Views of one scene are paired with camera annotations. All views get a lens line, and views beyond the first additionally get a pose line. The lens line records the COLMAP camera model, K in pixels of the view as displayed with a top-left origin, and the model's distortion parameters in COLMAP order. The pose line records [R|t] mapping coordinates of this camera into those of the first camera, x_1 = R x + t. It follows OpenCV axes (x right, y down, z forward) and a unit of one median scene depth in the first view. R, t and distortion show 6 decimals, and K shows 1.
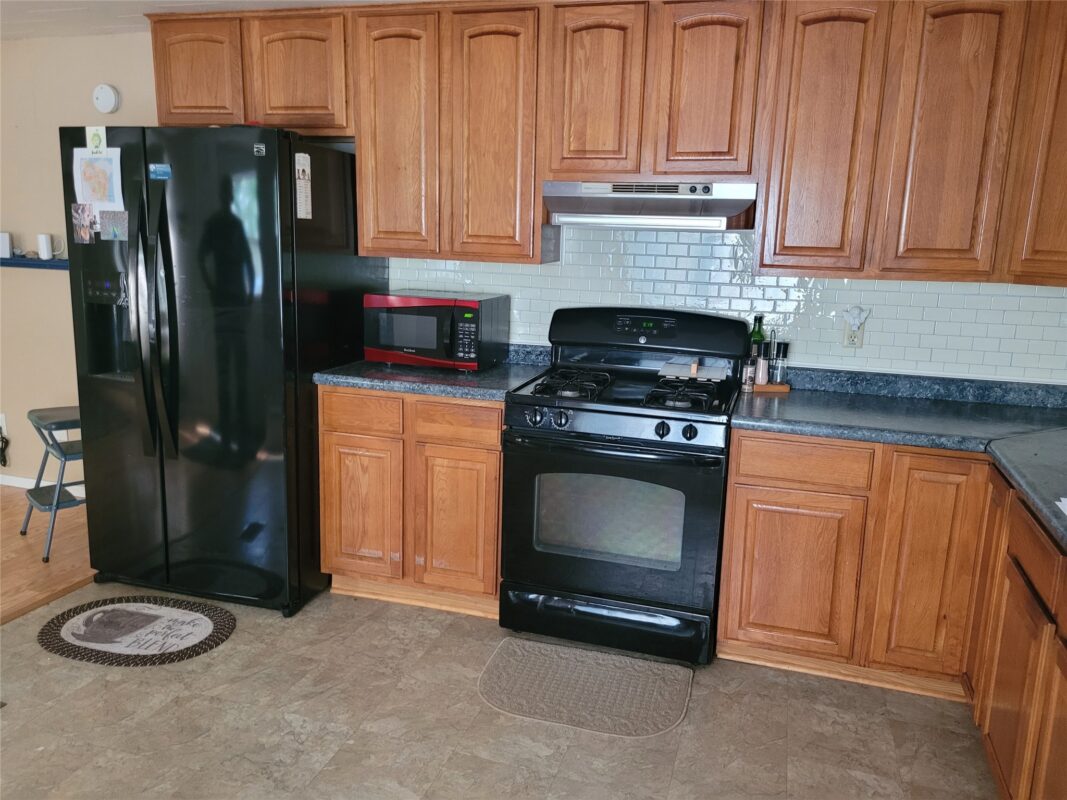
lens RADIAL K [[804.4, 0, 534.9], [0, 804.4, 401.3], [0, 0, 1]] dist [0.026665, -0.010345]
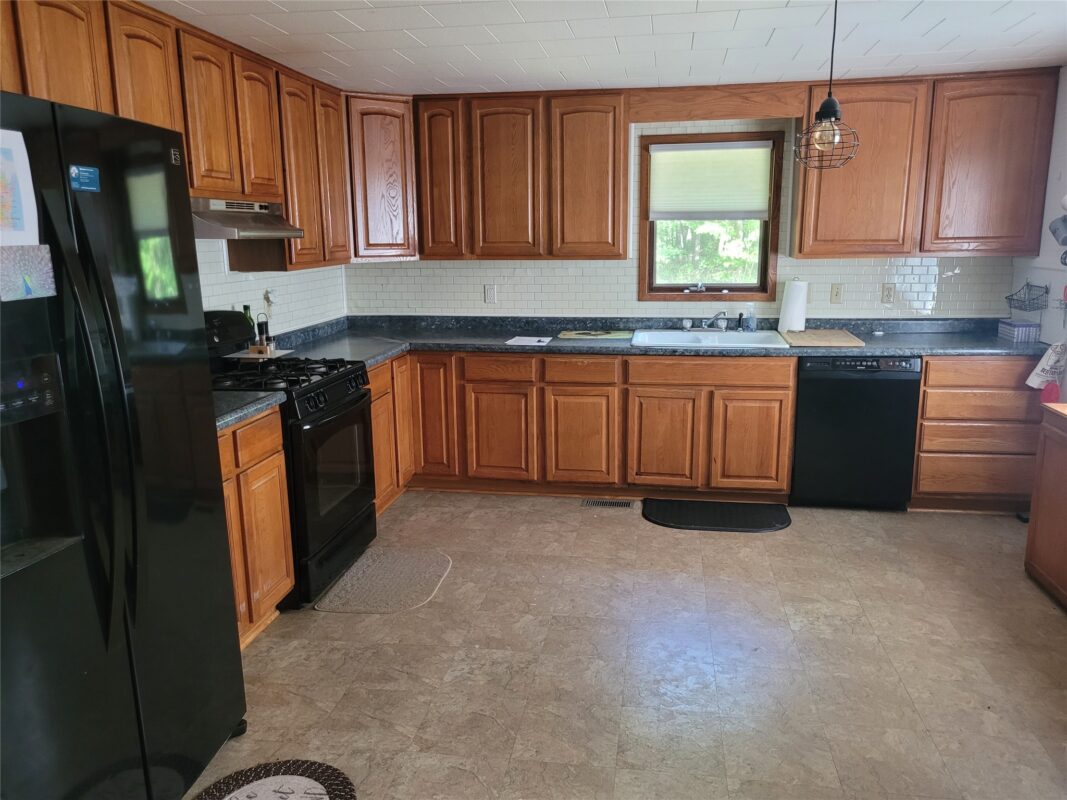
lens RADIAL K [[804.4, 0, 535.2], [0, 804.4, 397.8], [0, 0, 1]] dist [0.026665, -0.010345]
pose [[-0.127523, -0.227930, 0.965290, -1.185862], [0.224448, 0.941357, 0.251931, -0.211926], [-0.966106, 0.248785, -0.068886, 0.777860]]
